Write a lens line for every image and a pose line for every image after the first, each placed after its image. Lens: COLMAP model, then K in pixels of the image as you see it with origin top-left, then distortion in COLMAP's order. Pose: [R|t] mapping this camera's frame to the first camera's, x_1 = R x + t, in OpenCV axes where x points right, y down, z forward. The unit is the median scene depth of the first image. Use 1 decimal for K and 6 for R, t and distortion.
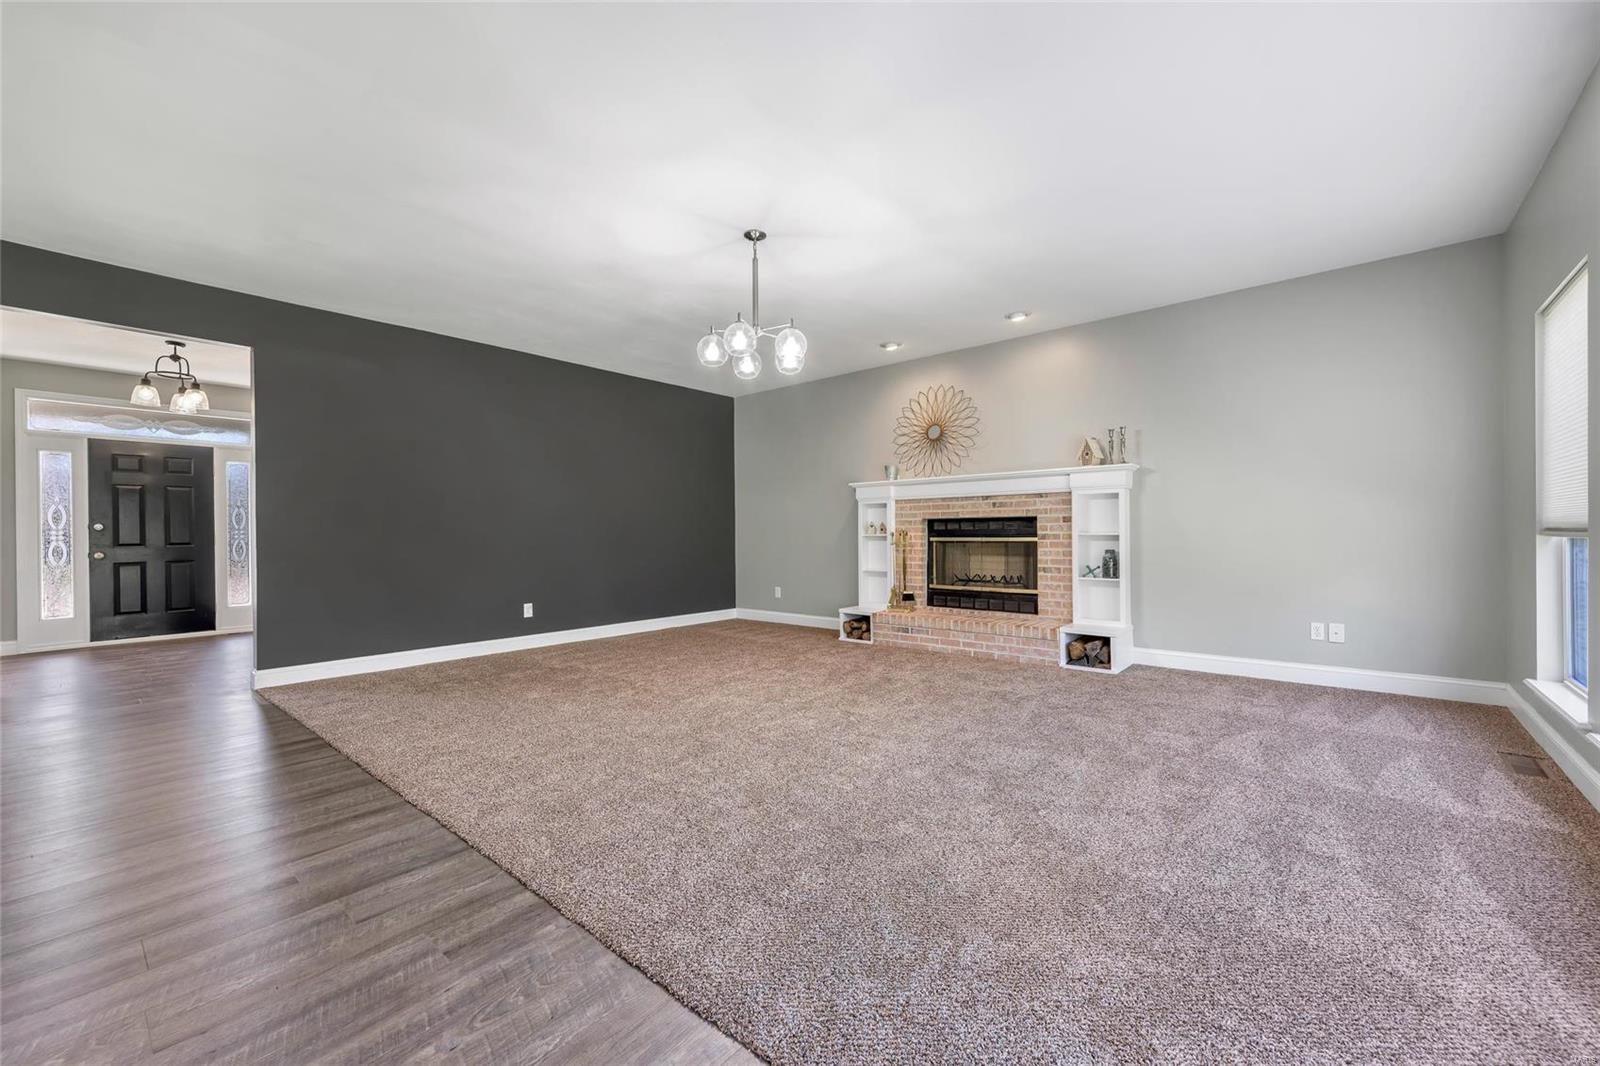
lens RADIAL K [[638.4, 0, 802.1], [0, 638.4, 534.6], [0, 0, 1]] dist [0.007746, -0.000130]
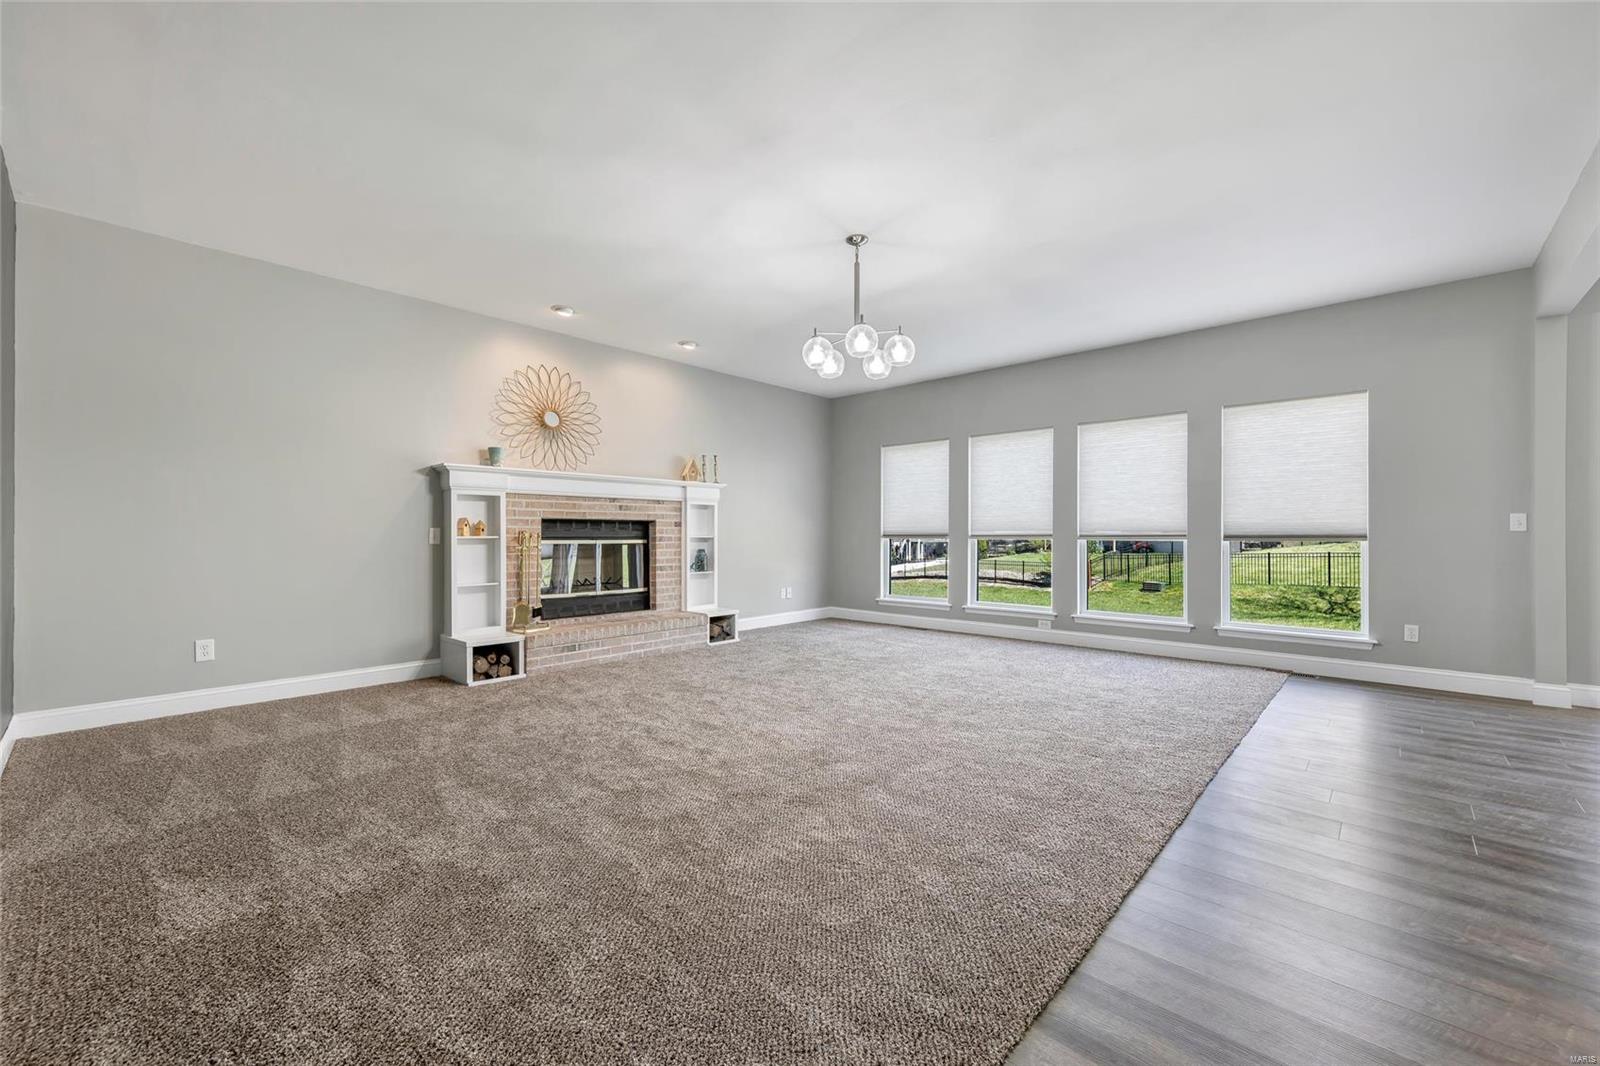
lens RADIAL K [[611.8, 0, 836.0], [0, 611.8, 536.6], [0, 0, 1]] dist [-0.000222, -0.000065]
pose [[0.027927, 0.007204, 0.999584, -0.687341], [0.003053, 0.999969, -0.007292, 0.007892], [-0.999605, 0.003255, 0.027904, 0.660355]]
